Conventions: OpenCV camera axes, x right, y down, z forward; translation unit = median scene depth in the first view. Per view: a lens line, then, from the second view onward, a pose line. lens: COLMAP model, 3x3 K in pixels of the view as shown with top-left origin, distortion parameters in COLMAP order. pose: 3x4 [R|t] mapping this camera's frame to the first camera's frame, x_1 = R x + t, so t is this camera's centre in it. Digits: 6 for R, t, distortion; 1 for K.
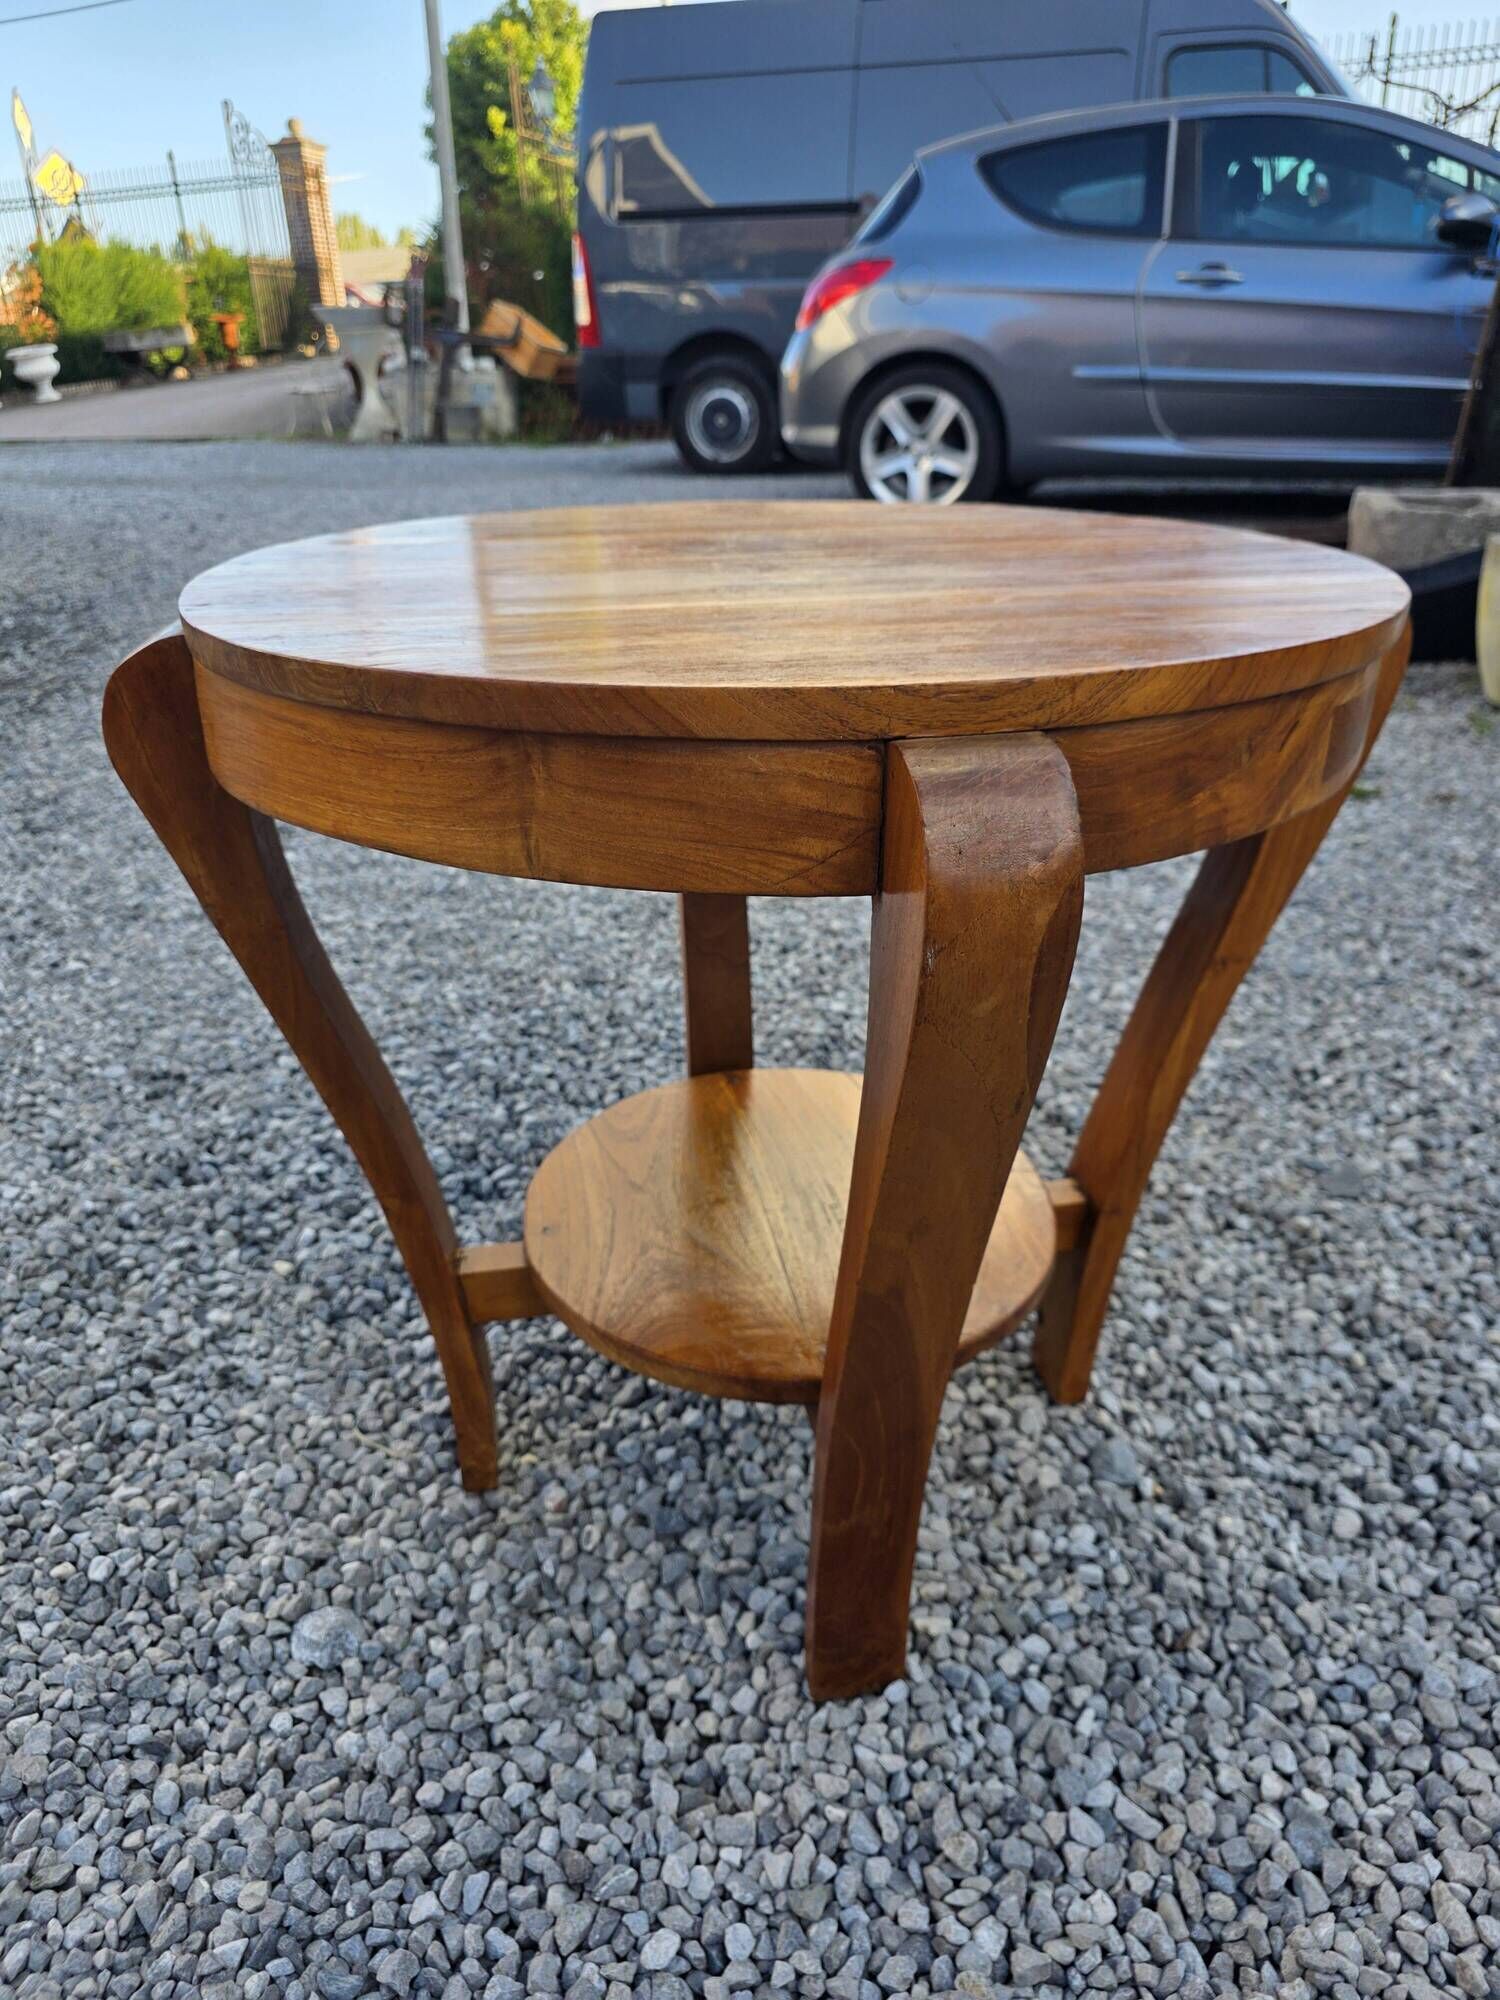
lens RADIAL K [[1370.4, 0, 749.6], [0, 1370.4, 1000.5], [0, 0, 1]] dist [0.021553, -0.019686]
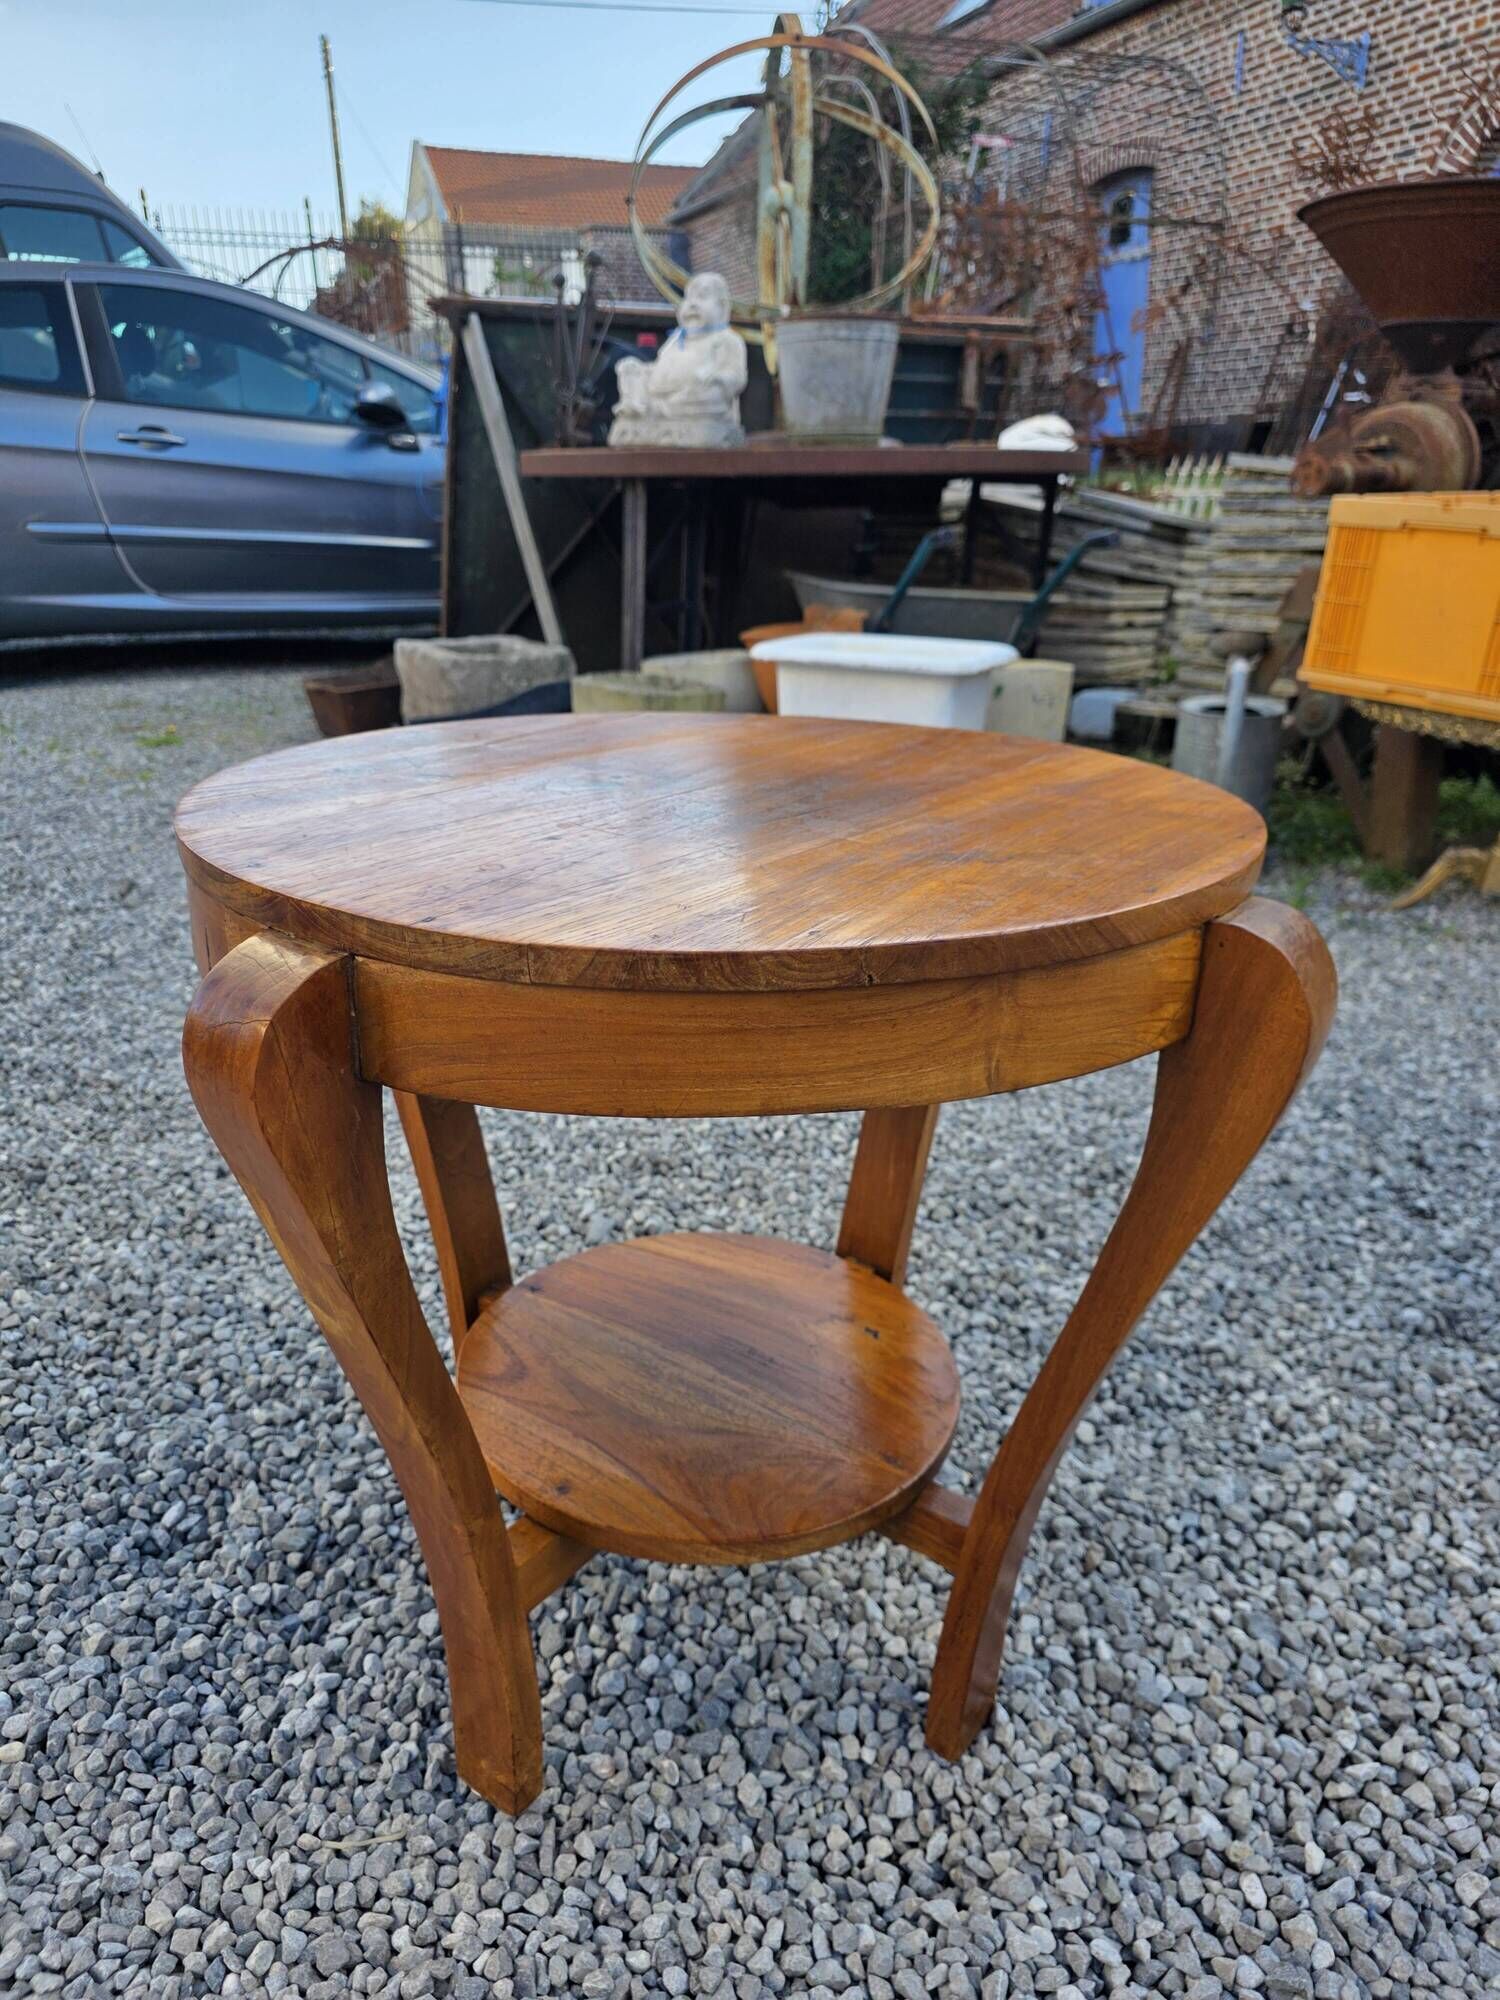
lens RADIAL K [[1370.4, 0, 729.9], [0, 1370.4, 1018.9], [0, 0, 1]] dist [0.021553, -0.019686]
pose [[0.727381, -0.228754, 0.646984, -0.631009], [0.276351, 0.960620, 0.028955, -0.147872], [-0.628130, 0.157734, 0.761954, 0.152566]]
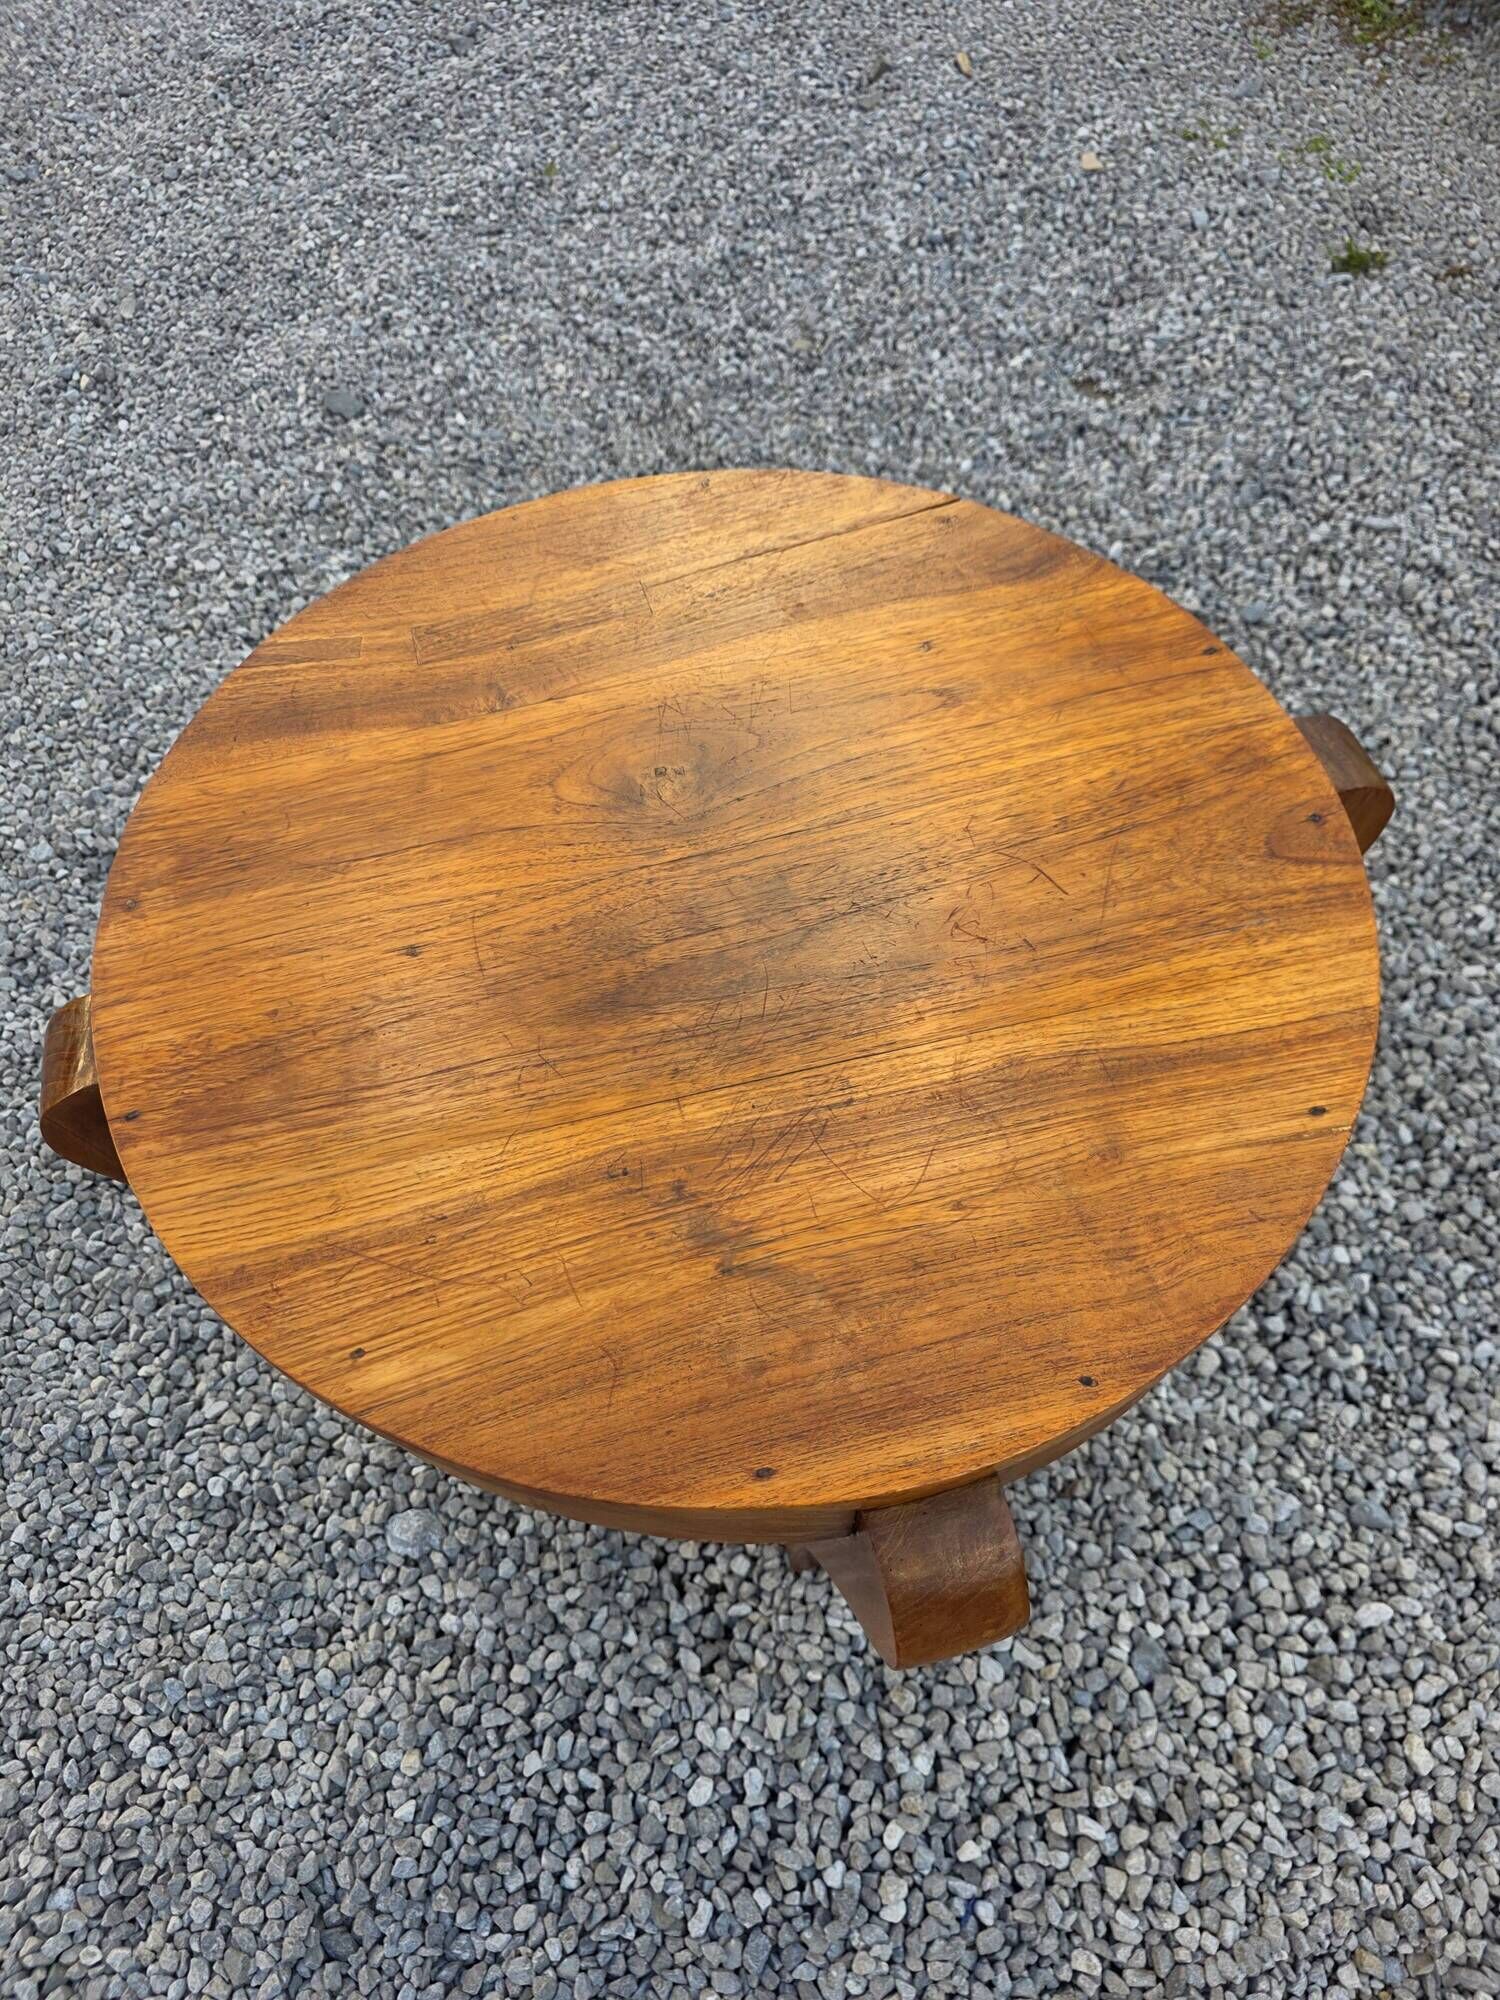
lens RADIAL K [[1370.4, 0, 737.5], [0, 1370.4, 992.2], [0, 0, 1]] dist [0.021553, -0.019686]
pose [[0.996851, -0.075238, 0.025029, 0.001389], [0.051046, 0.850476, 0.523531, -0.627611], [-0.060676, -0.520605, 0.851639, 0.149492]]
